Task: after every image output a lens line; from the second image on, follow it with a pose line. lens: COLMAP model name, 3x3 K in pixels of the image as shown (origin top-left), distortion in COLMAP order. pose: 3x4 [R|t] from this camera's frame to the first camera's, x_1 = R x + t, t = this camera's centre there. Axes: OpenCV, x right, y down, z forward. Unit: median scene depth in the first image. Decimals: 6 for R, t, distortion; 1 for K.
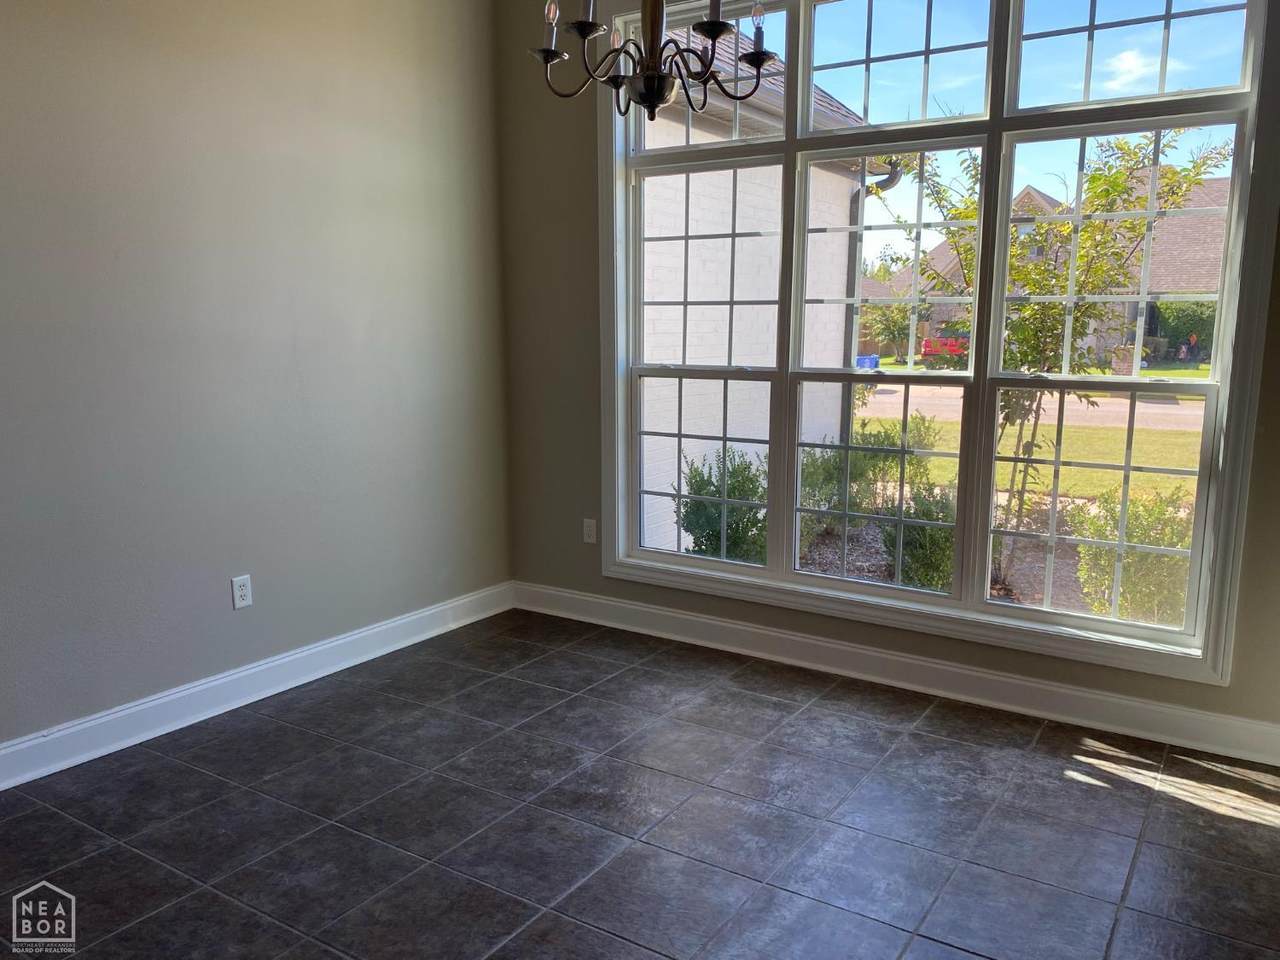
lens RADIAL K [[989.1, 0, 640.0], [0, 989.1, 480.0], [0, 0, 1]] dist [0.003365, 0.000450]
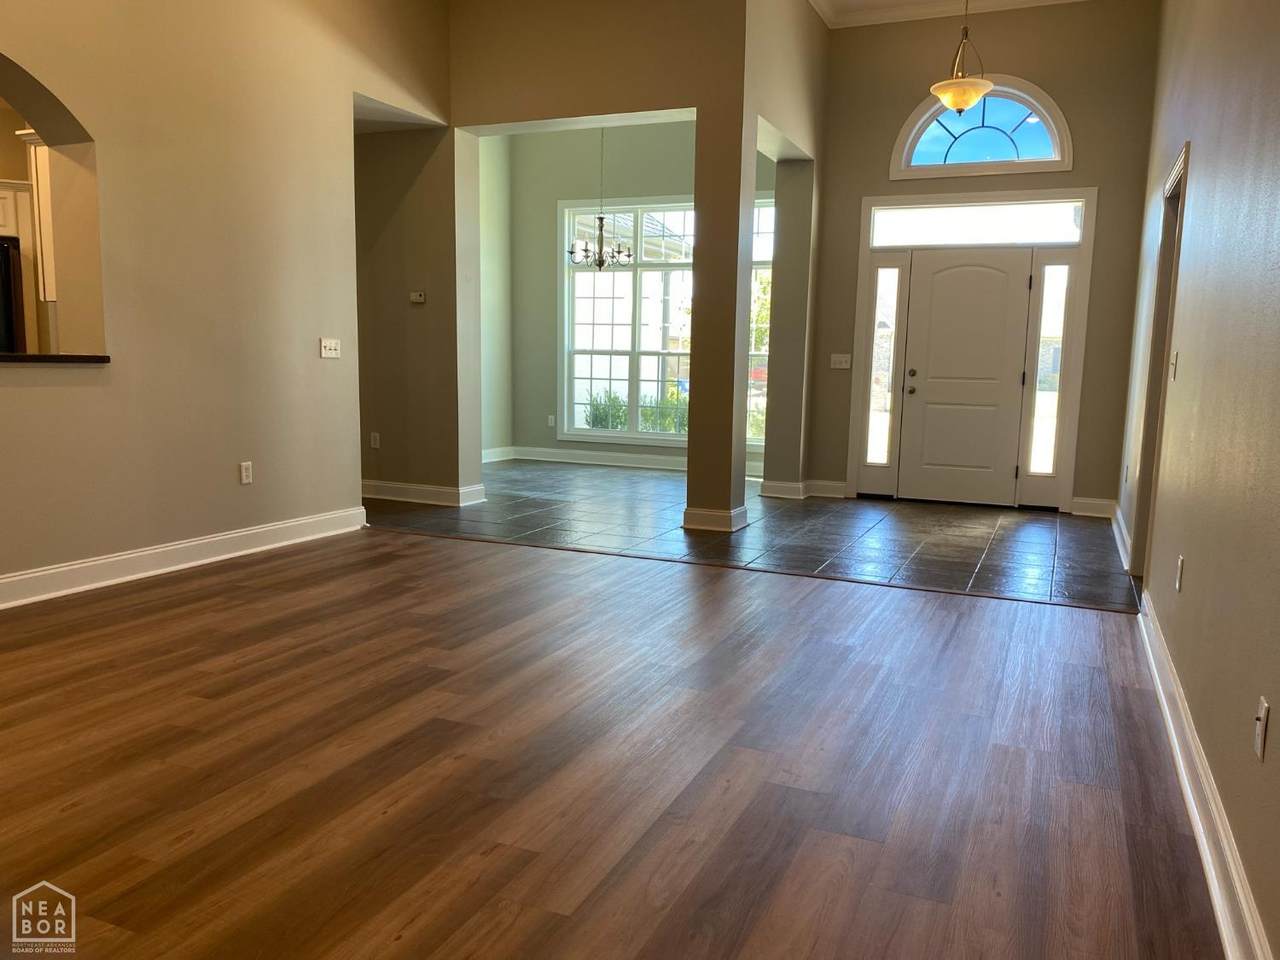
lens RADIAL K [[989.1, 0, 640.0], [0, 989.1, 480.0], [0, 0, 1]] dist [0.003365, 0.000450]
pose [[0.984237, -0.012568, 0.176405, -0.276178], [0.013348, 0.999906, -0.003237, 0.215861], [-0.176347, 0.005540, 0.984312, -1.425288]]
